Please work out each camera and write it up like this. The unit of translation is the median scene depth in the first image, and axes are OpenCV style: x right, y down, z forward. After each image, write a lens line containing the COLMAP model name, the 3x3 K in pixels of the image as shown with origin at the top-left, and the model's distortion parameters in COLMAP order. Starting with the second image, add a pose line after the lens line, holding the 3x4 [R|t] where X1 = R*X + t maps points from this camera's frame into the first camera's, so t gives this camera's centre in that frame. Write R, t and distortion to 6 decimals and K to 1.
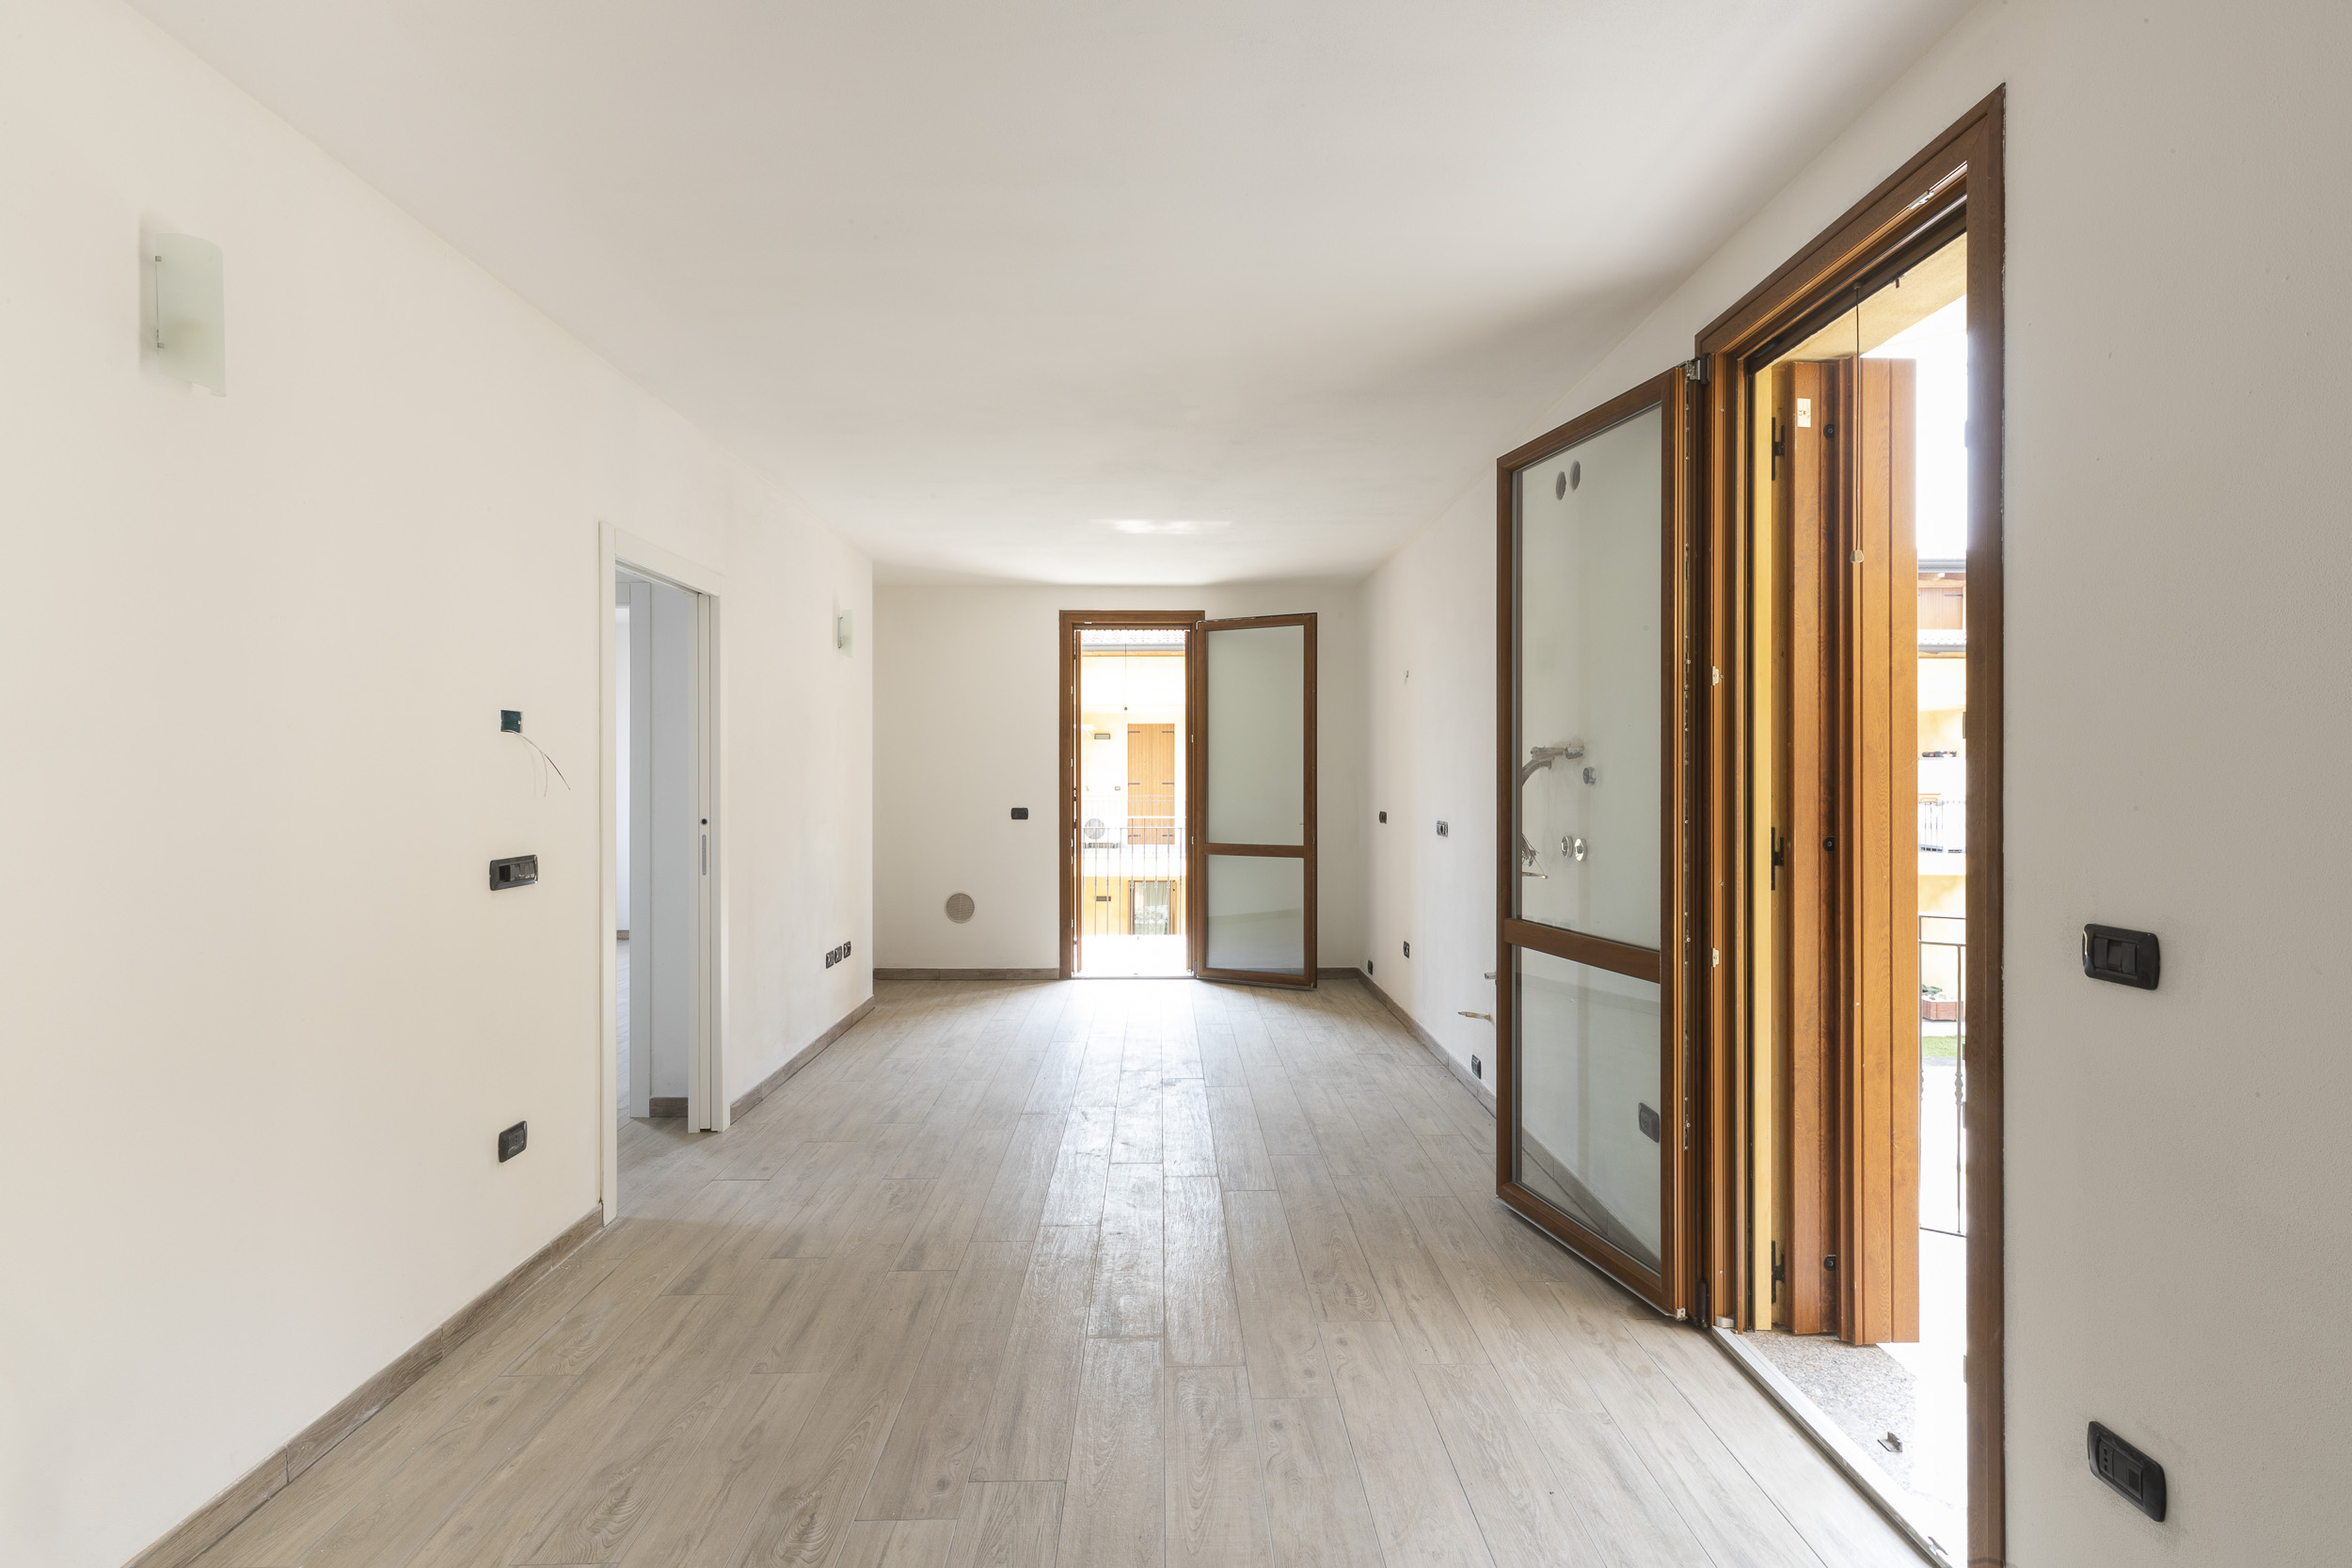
lens RADIAL K [[1059.3, 0, 1173.1], [0, 1059.3, 789.2], [0, 0, 1]] dist [0.004557, 0.000217]
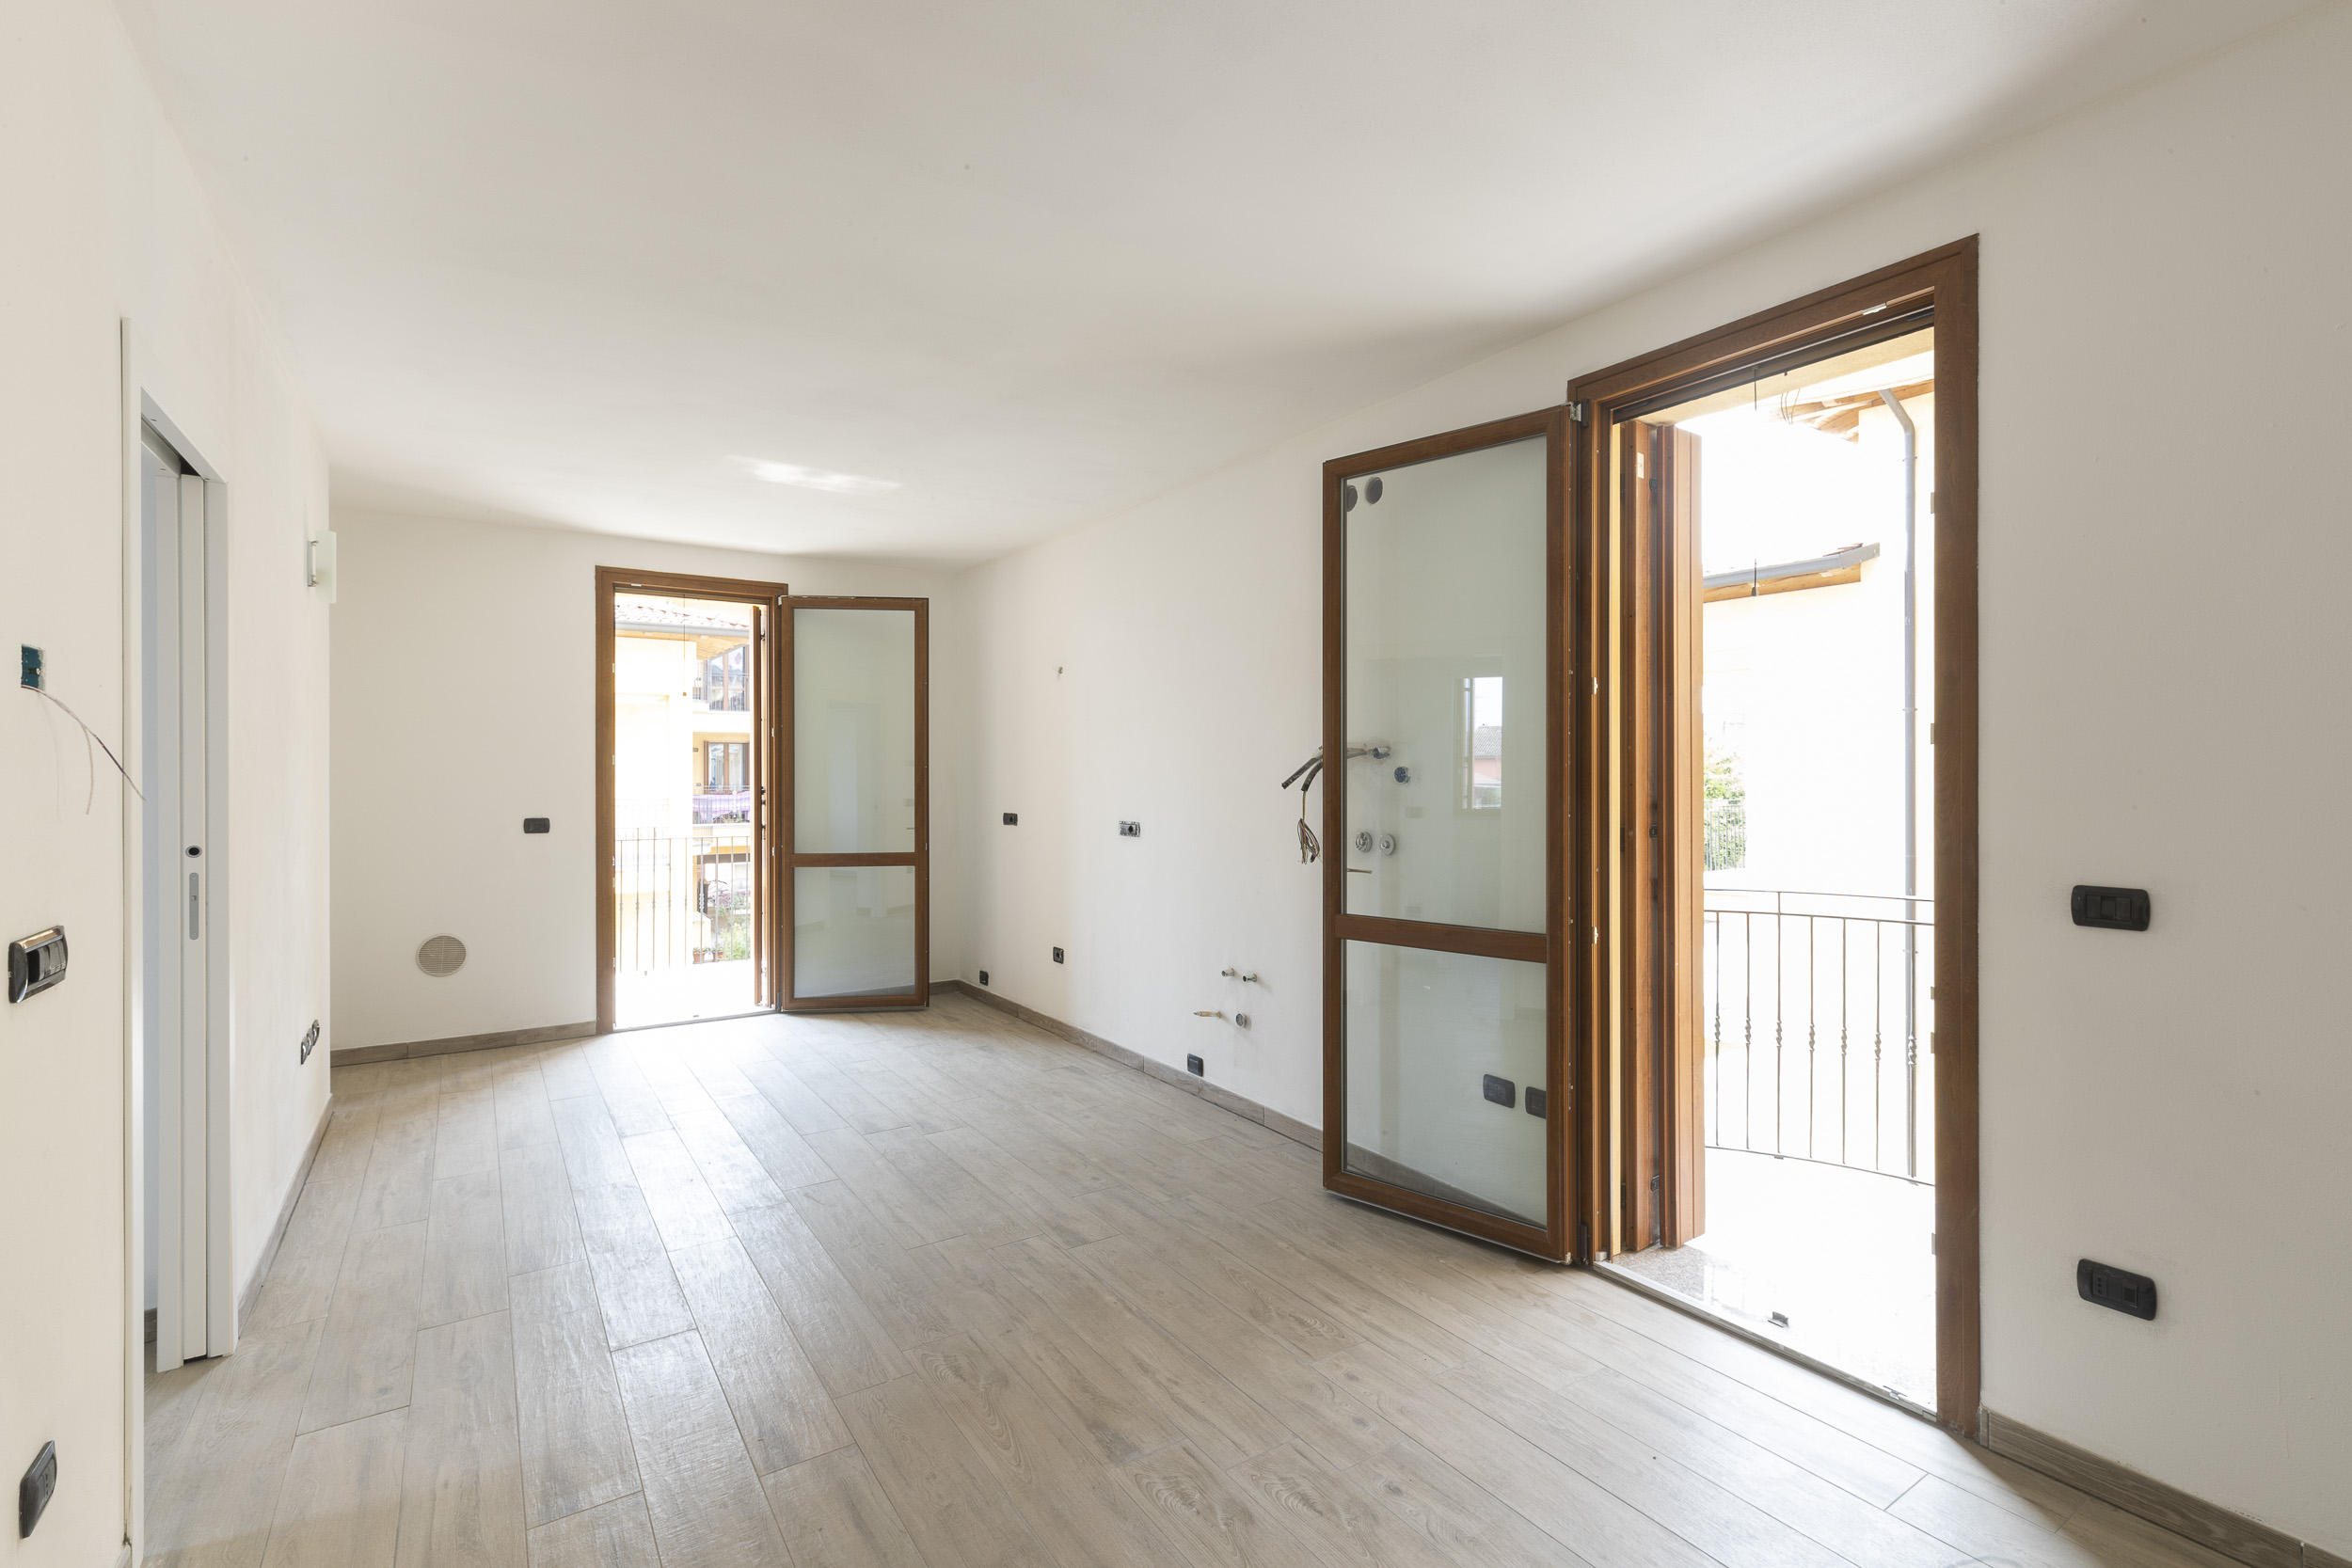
lens RADIAL K [[1059.3, 0, 1173.1], [0, 1059.3, 789.2], [0, 0, 1]] dist [0.004557, 0.000217]
pose [[0.840881, -0.007730, 0.541165, -0.323149], [0.007844, 0.999967, 0.002095, -0.002061], [-0.541163, 0.002483, 0.840914, 0.198839]]
